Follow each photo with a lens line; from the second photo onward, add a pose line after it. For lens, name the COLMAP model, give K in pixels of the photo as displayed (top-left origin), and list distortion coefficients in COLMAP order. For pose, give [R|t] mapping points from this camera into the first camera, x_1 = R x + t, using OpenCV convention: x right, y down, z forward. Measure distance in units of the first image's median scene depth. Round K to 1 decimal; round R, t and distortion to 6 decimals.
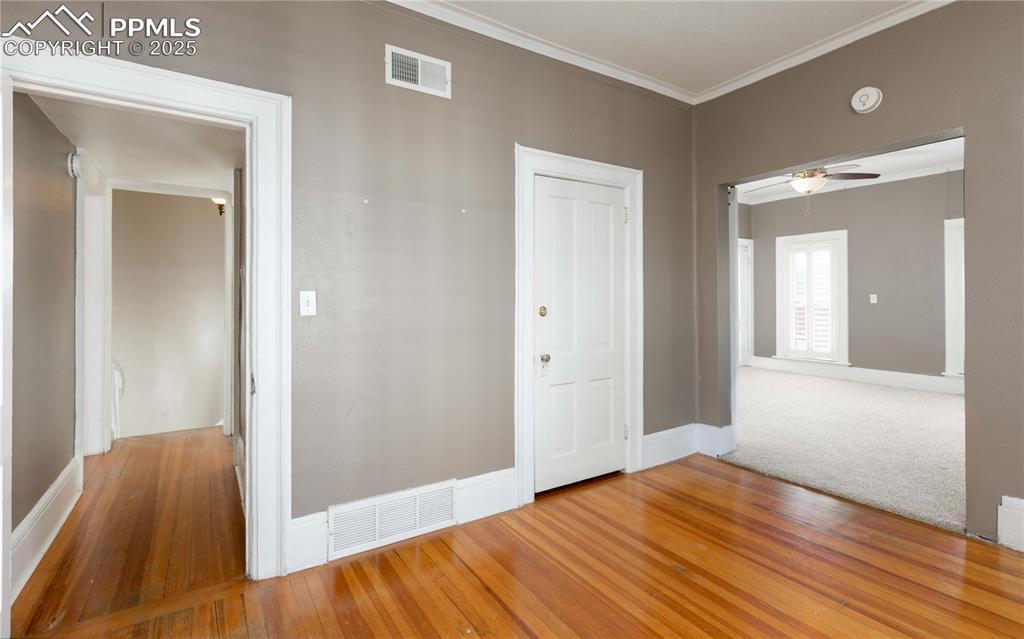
lens RADIAL K [[462.3, 0, 501.6], [0, 462.3, 295.1], [0, 0, 1]] dist [0.000051, -0.000804]
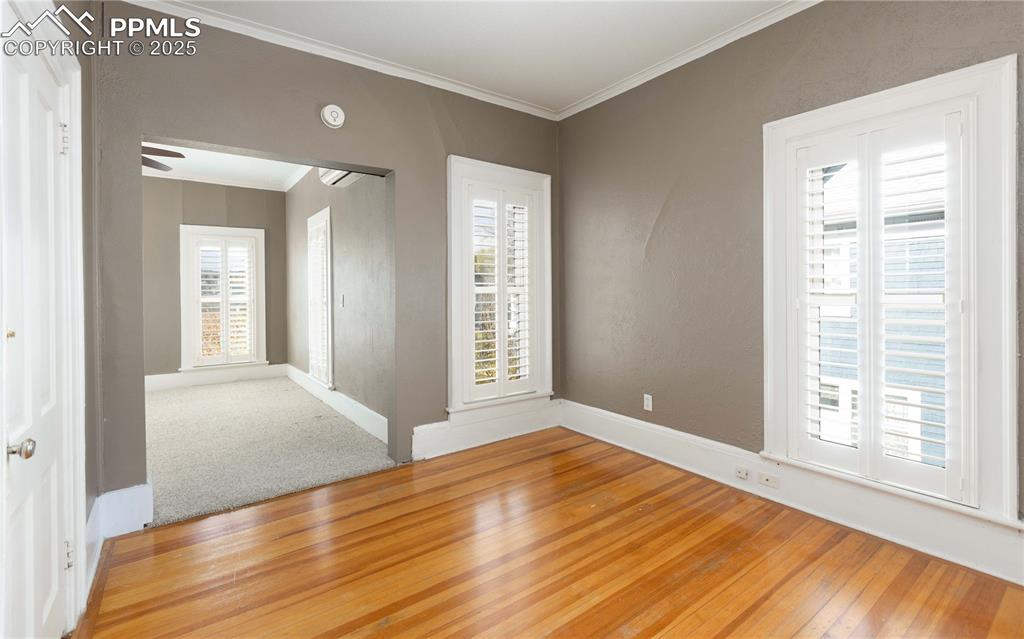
lens RADIAL K [[462.3, 0, 531.4], [0, 462.3, 291.0], [0, 0, 1]] dist [0.000051, -0.000804]
pose [[-0.084132, 0.007687, 0.996425, -0.164822], [0.008430, 0.999940, -0.007003, 0.004112], [-0.996419, 0.007810, -0.084191, 0.290422]]
